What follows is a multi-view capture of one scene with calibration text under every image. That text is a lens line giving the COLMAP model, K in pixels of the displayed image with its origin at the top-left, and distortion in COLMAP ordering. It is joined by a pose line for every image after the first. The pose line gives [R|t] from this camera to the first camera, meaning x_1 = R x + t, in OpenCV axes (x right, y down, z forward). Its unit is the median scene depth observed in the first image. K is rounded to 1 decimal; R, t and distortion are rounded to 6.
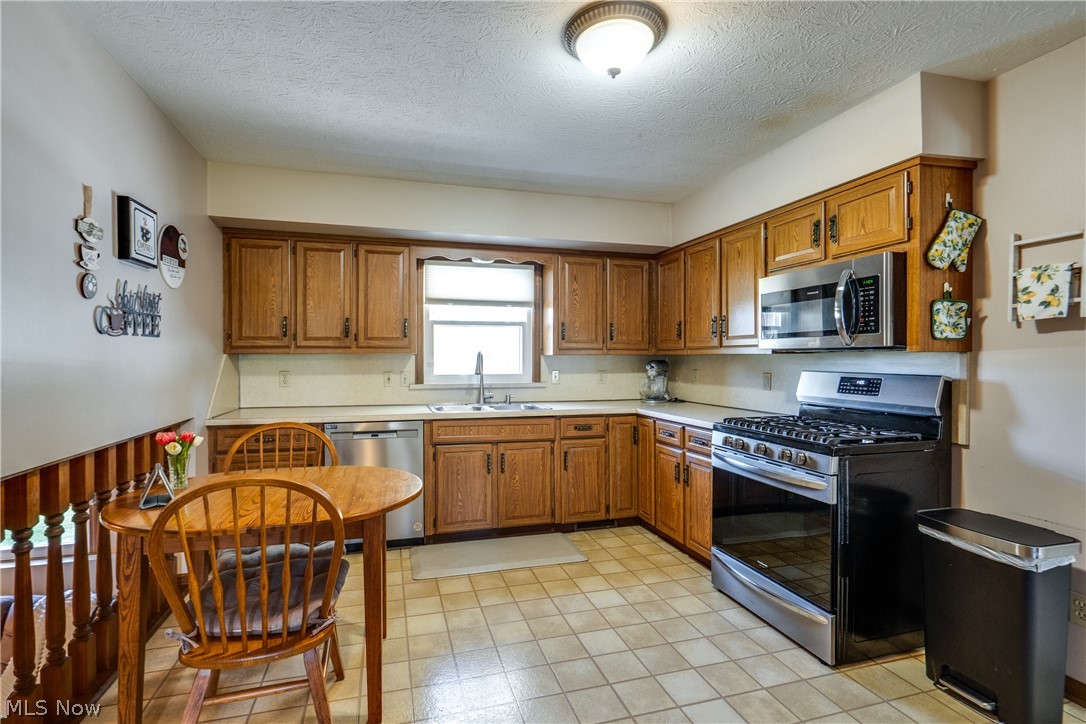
lens RADIAL K [[508.4, 0, 537.9], [0, 508.4, 363.7], [0, 0, 1]] dist [-0.004497, 0.002206]
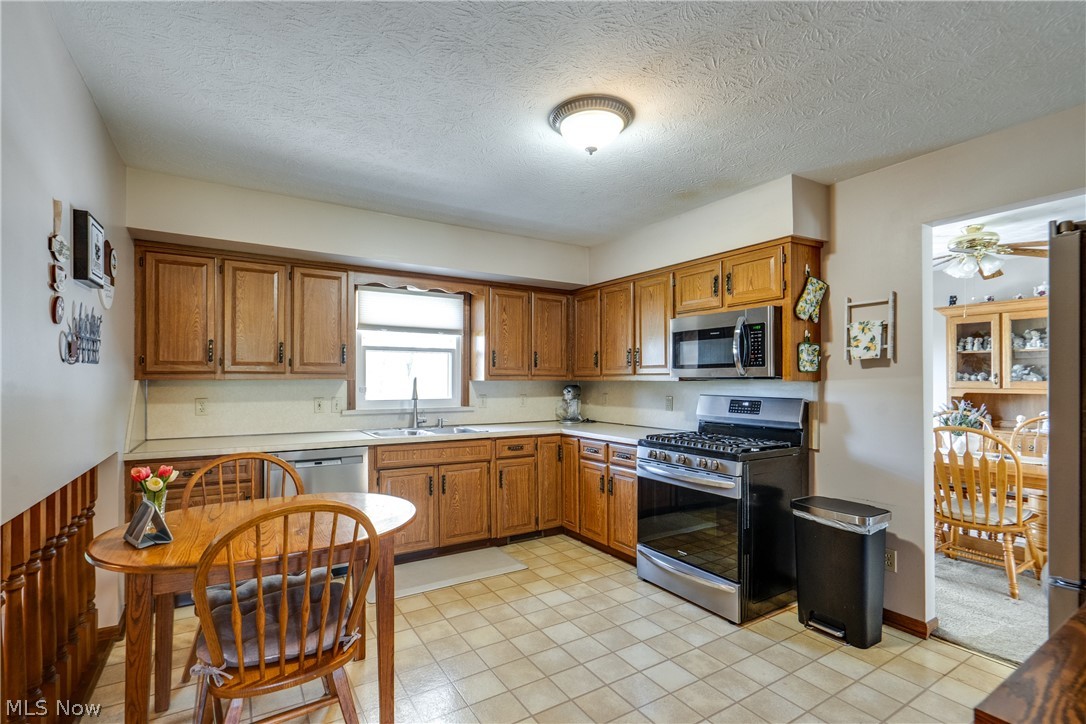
lens RADIAL K [[508.4, 0, 553.9], [0, 508.4, 379.9], [0, 0, 1]] dist [-0.004497, 0.002206]
pose [[0.956799, 0.001877, 0.290745, -0.218299], [0.000712, 0.999961, -0.008800, -0.014143], [-0.290750, 0.008627, 0.956760, -0.093778]]
